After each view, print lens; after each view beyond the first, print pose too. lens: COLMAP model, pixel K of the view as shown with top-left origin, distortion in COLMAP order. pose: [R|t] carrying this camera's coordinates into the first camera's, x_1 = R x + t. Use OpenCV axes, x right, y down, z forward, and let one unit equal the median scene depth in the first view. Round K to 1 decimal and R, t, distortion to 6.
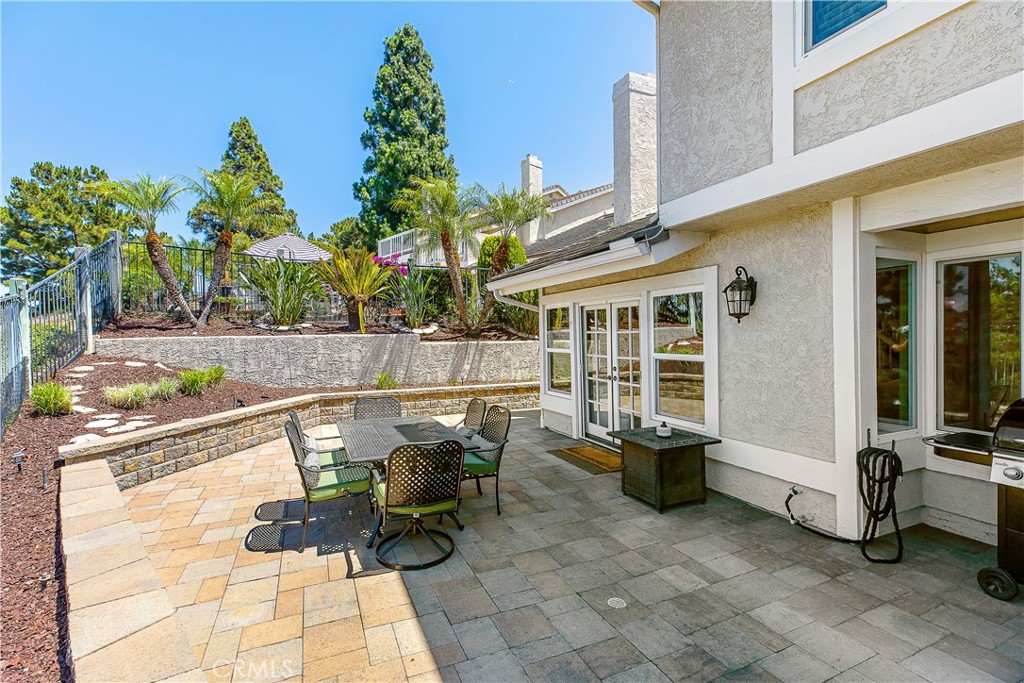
lens RADIAL K [[465.2, 0, 510.5], [0, 465.2, 329.6], [0, 0, 1]] dist [0.003827, 0.000860]
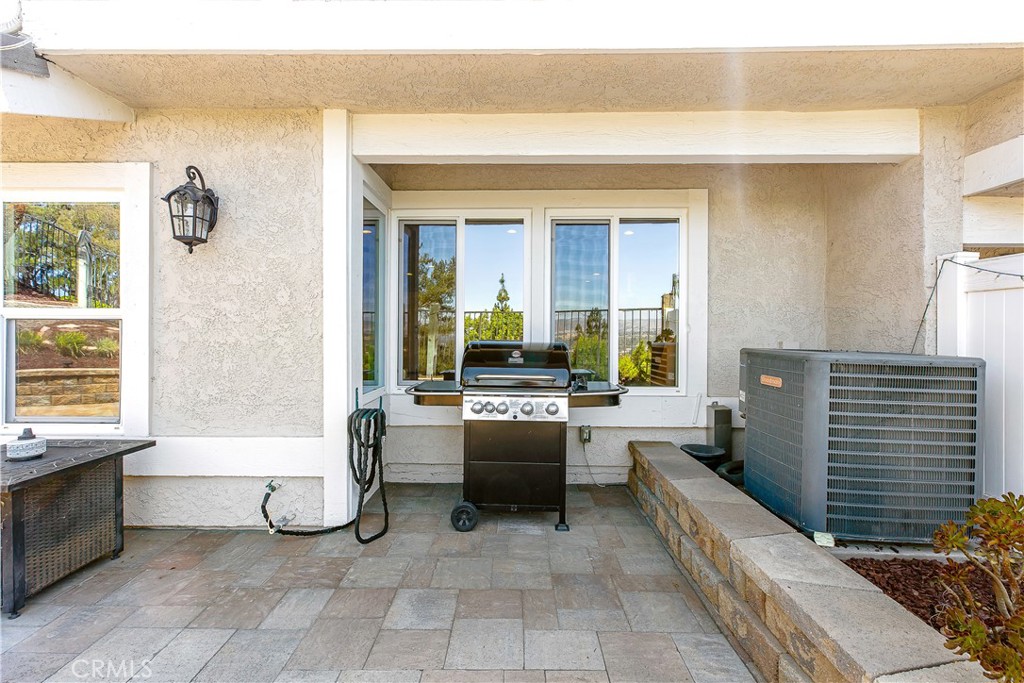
lens RADIAL K [[465.2, 0, 510.5], [0, 465.2, 329.6], [0, 0, 1]] dist [0.003827, 0.000860]
pose [[0.434755, 0.012480, 0.900462, 0.103420], [-0.012172, 0.999894, -0.007981, 0.092891], [-0.900466, -0.007491, 0.434861, 0.321284]]
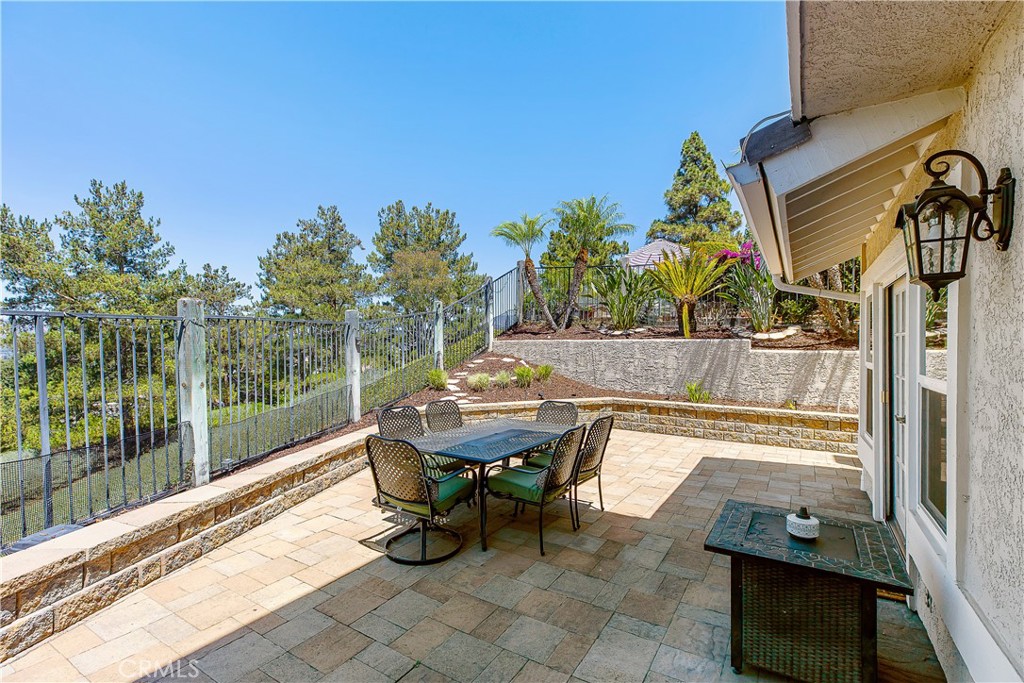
lens RADIAL K [[477.3, 0, 512.0], [0, 477.3, 341.5], [0, 0, 1]] dist [0.002483, 0.000281]
pose [[0.554056, 0.009366, -0.832426, 0.632044], [-0.003151, 0.999953, 0.009154, 0.017076], [0.832473, -0.002449, 0.554060, 0.492129]]
